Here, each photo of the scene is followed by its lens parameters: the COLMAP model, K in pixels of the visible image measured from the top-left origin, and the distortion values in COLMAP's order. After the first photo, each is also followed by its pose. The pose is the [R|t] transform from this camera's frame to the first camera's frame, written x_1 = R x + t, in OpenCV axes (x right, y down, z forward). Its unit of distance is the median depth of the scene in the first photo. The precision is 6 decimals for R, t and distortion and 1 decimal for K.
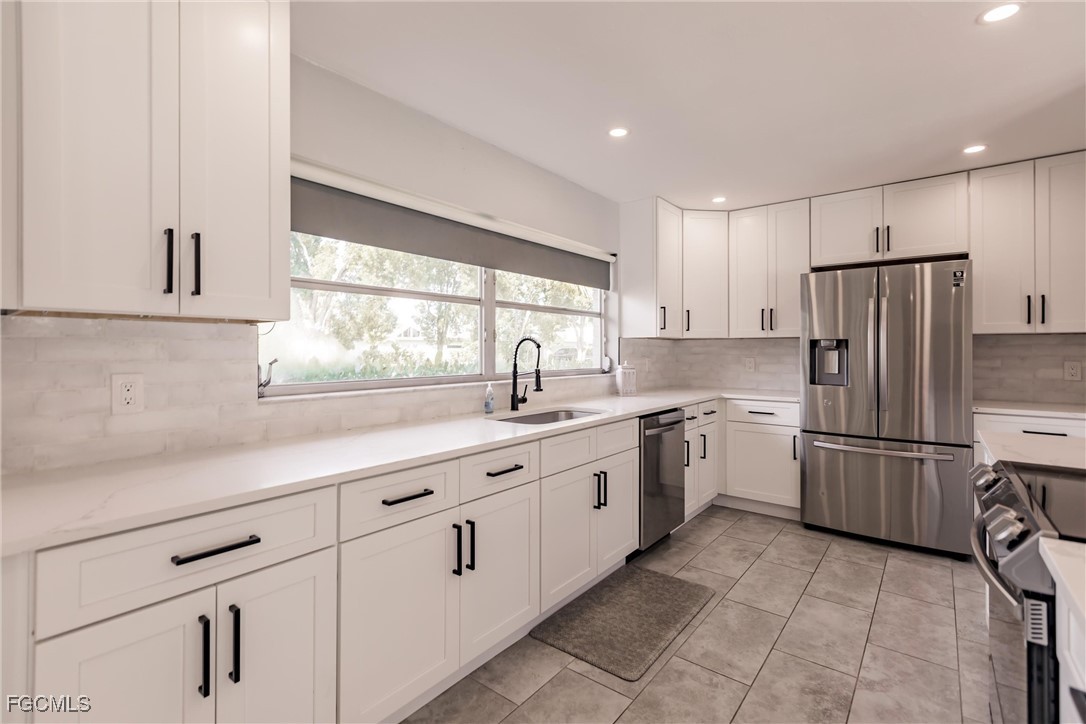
lens RADIAL K [[494.6, 0, 540.1], [0, 494.6, 350.6], [0, 0, 1]] dist [-0.003574, -0.000433]
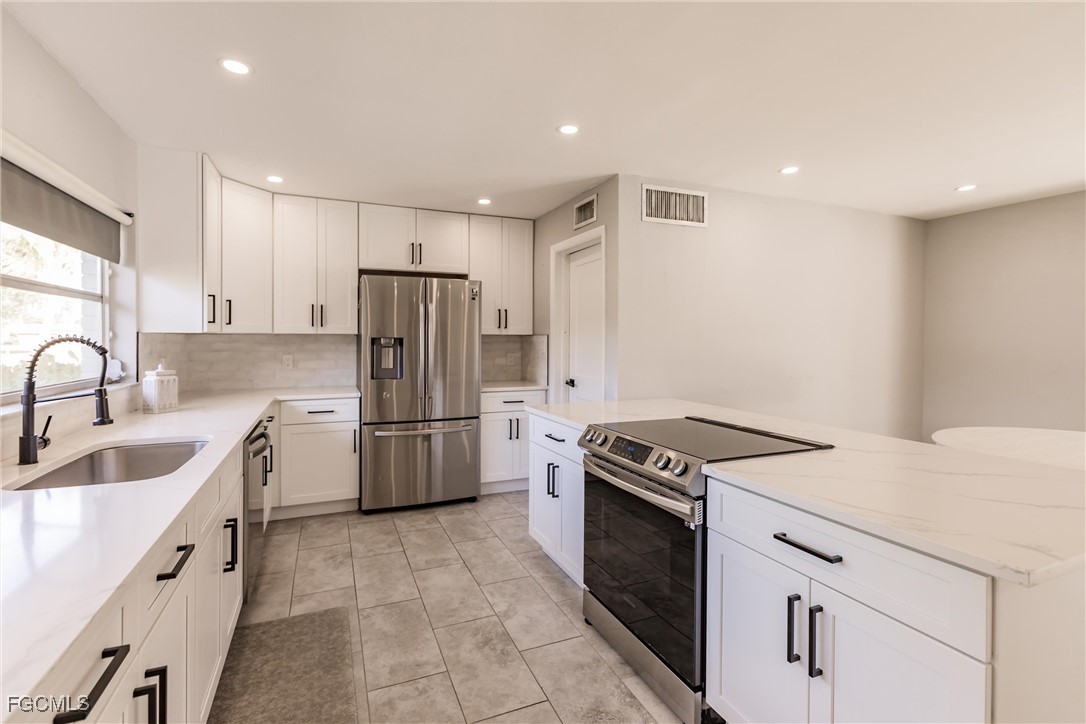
lens RADIAL K [[492.6, 0, 536.7], [0, 492.6, 344.1], [0, 0, 1]] dist [0.001524, 0.000087]
pose [[0.473591, -0.007575, 0.880712, -0.231688], [-0.002628, 0.999946, 0.010014, -0.020532], [-0.880741, -0.007057, 0.473546, 0.184801]]
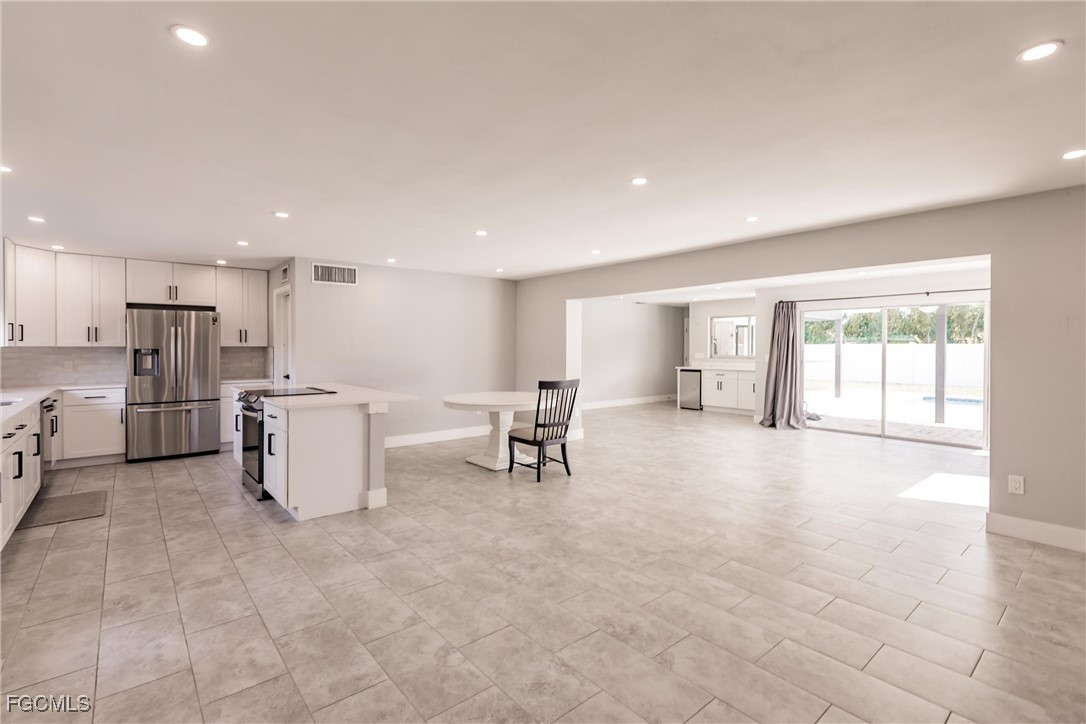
lens RADIAL K [[494.6, 0, 540.1], [0, 494.6, 350.6], [0, 0, 1]] dist [-0.003574, -0.000433]
pose [[0.197655, -0.005410, 0.980257, -0.844800], [0.001141, 0.999985, 0.005289, -0.024879], [-0.980271, 0.000073, 0.197658, -0.698326]]
